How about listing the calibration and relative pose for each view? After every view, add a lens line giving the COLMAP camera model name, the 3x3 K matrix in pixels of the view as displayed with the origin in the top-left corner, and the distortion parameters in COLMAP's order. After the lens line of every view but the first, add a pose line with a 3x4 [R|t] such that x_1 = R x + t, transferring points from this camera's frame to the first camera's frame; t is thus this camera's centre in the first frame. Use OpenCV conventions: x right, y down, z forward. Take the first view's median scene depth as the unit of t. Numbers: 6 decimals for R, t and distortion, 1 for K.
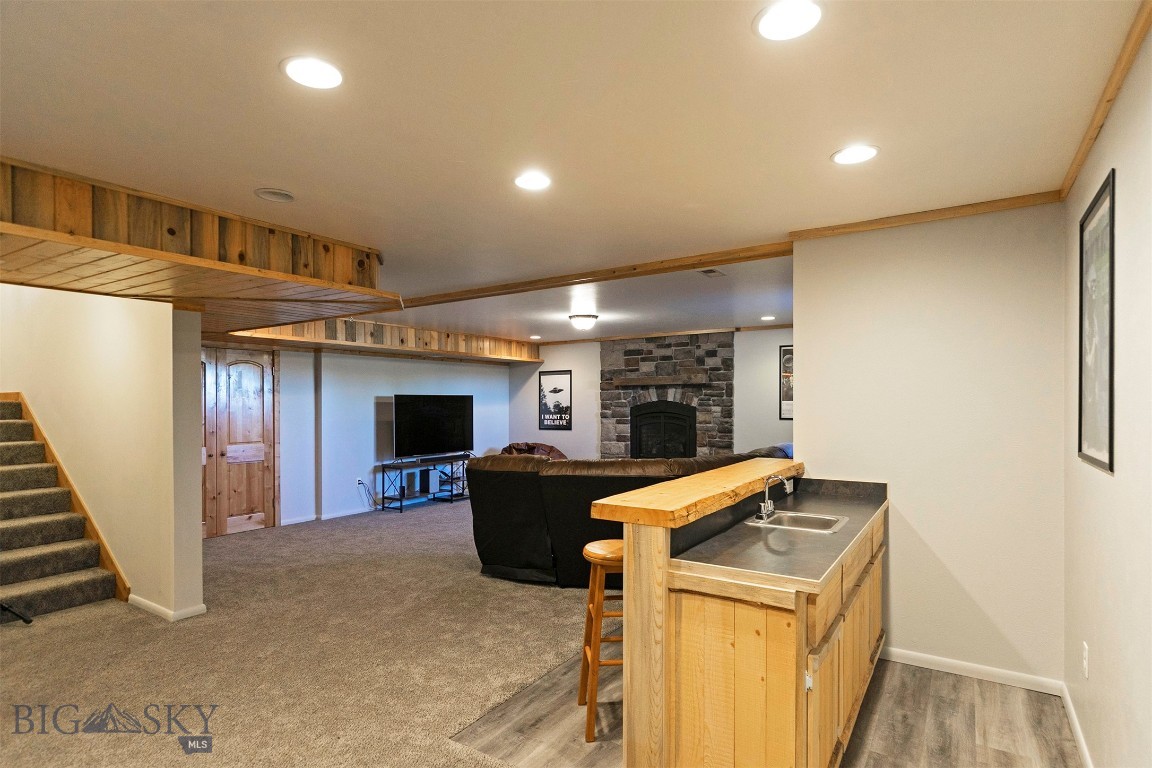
lens RADIAL K [[615.0, 0, 575.3], [0, 615.0, 392.8], [0, 0, 1]] dist [0.004981, -0.000077]
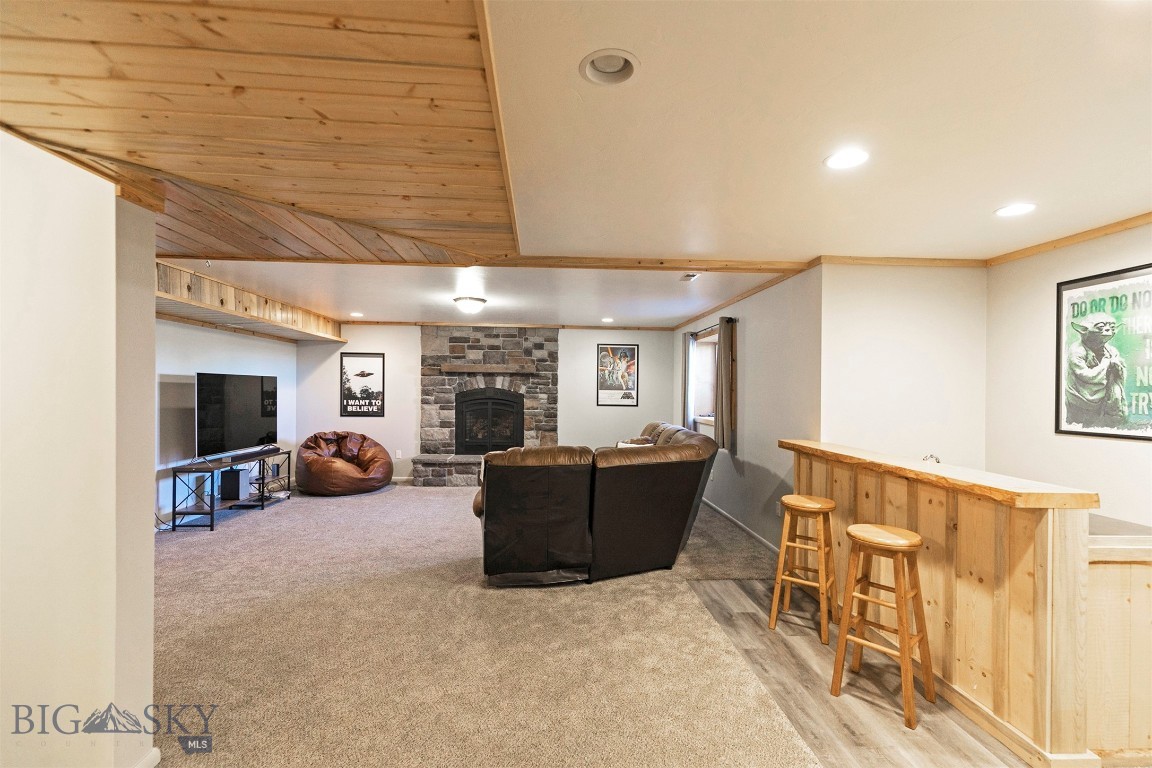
lens RADIAL K [[524.6, 0, 579.1], [0, 524.6, 387.4], [0, 0, 1]] dist [0.005649, 0.000448]
pose [[0.795413, 0.020612, 0.605717, -0.293174], [-0.028052, 0.999602, 0.002821, 0.005750], [-0.605418, -0.019235, 0.795675, 0.201195]]
